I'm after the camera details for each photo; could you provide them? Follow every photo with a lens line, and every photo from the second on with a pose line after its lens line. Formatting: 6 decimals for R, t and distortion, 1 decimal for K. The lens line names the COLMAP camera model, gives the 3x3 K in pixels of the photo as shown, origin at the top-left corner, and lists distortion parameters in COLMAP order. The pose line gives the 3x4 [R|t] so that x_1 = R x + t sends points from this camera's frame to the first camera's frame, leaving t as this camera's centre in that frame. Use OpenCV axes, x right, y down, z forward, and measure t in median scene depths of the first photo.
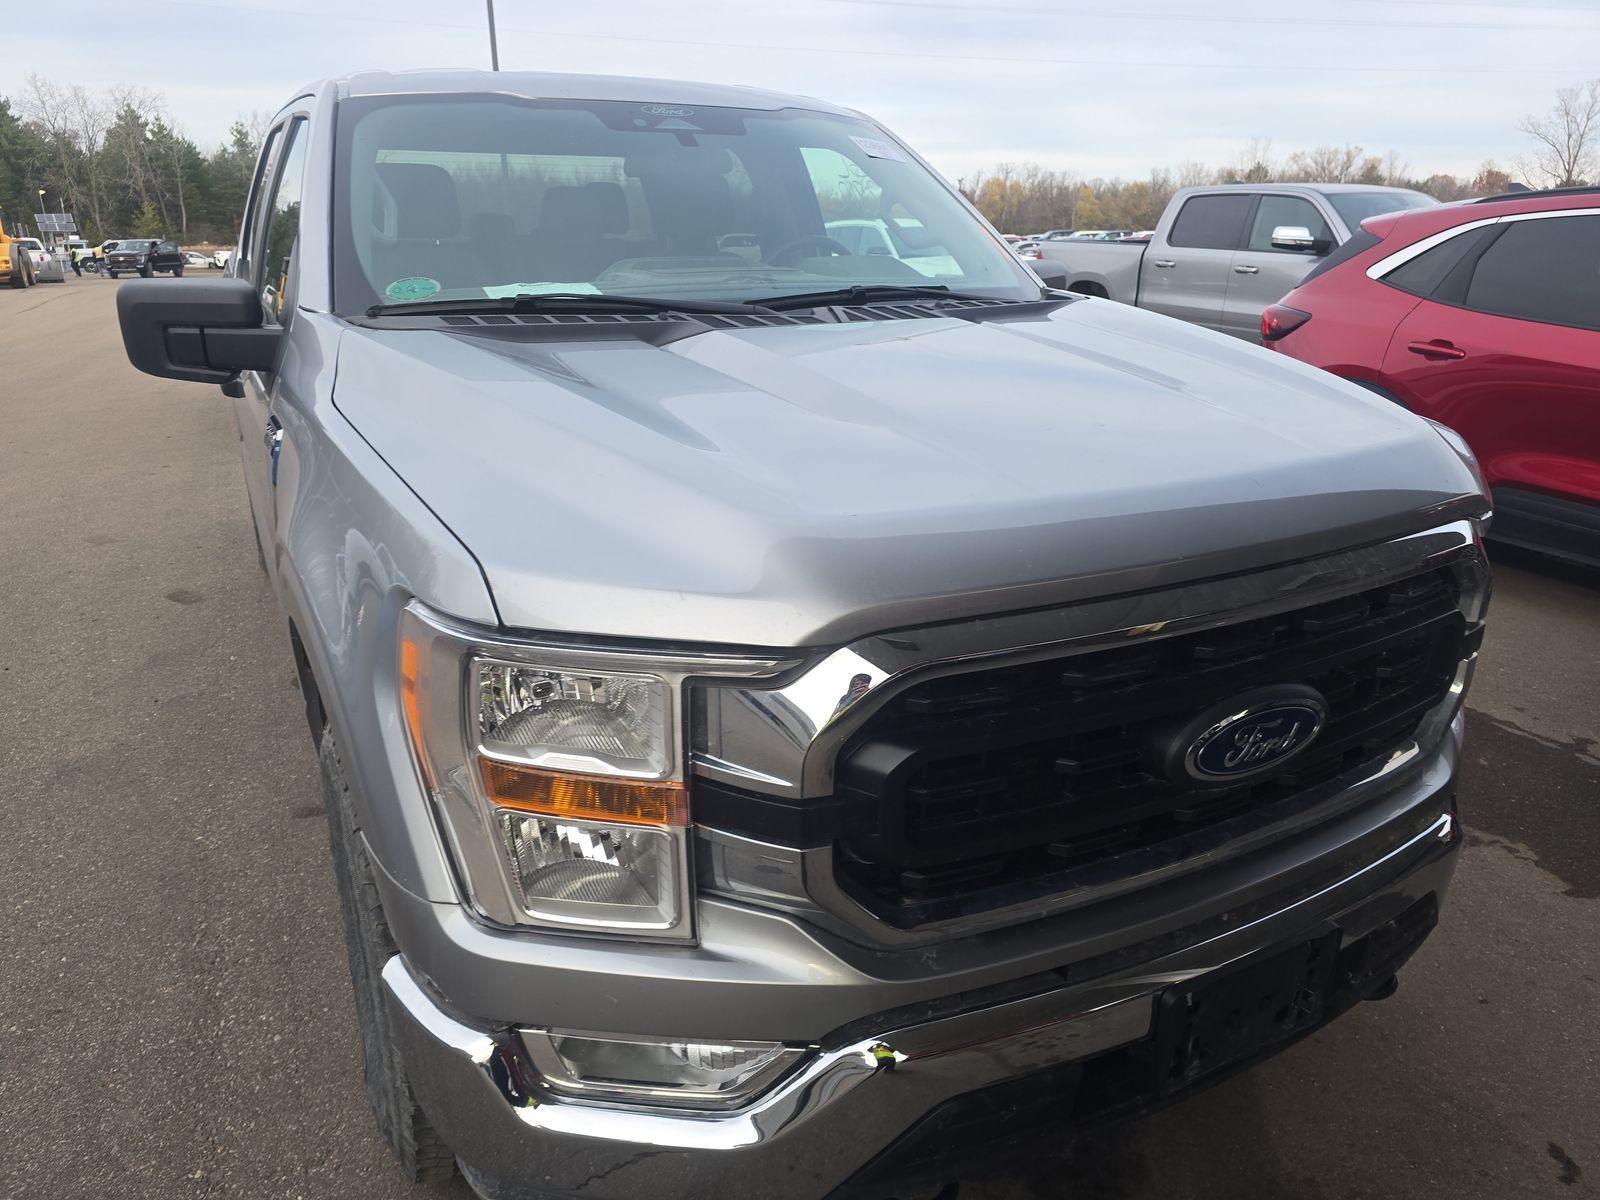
lens RADIAL K [[1060.3, 0, 790.2], [0, 1060.3, 596.3], [0, 0, 1]] dist [0.063514, -0.051462]
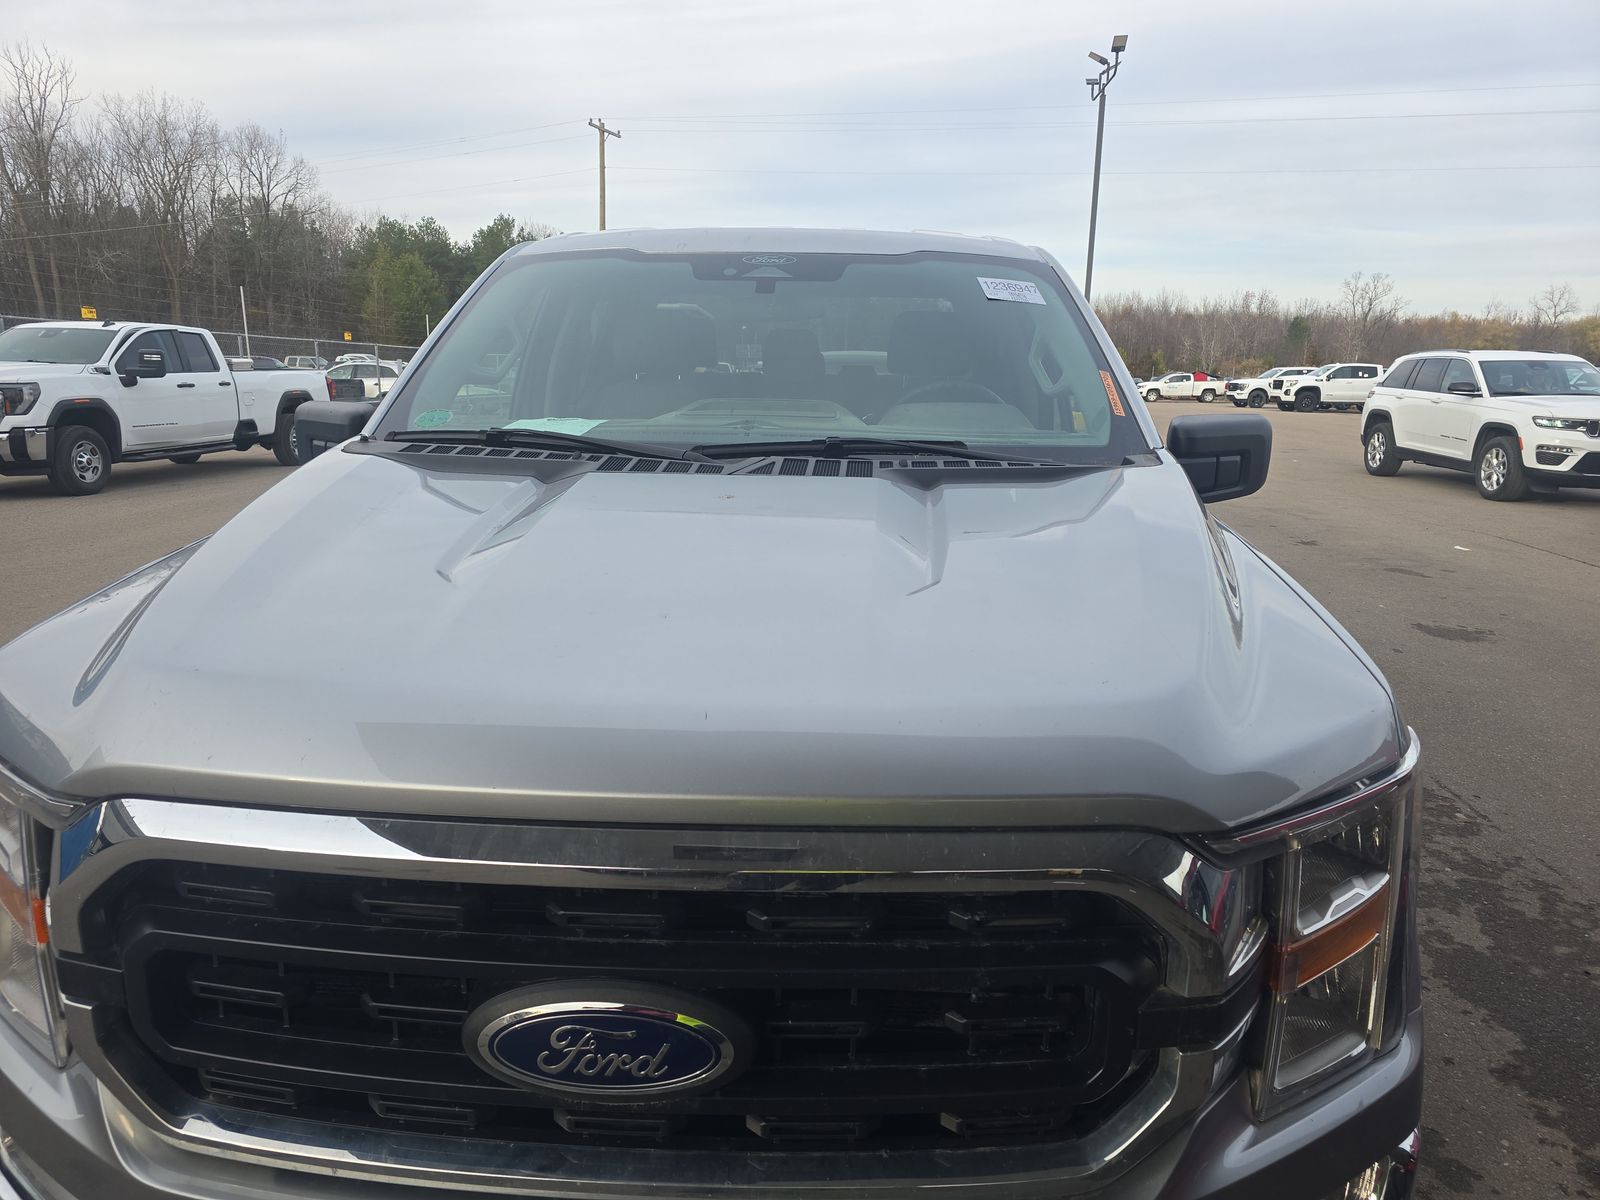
lens RADIAL K [[1060.3, 0, 790.2], [0, 1060.3, 596.3], [0, 0, 1]] dist [0.063514, -0.051462]
pose [[0.881732, 0.123399, -0.455326, 0.470741], [-0.172198, 0.982773, -0.067115, -0.084591], [0.439200, 0.137584, 0.887792, 0.174653]]
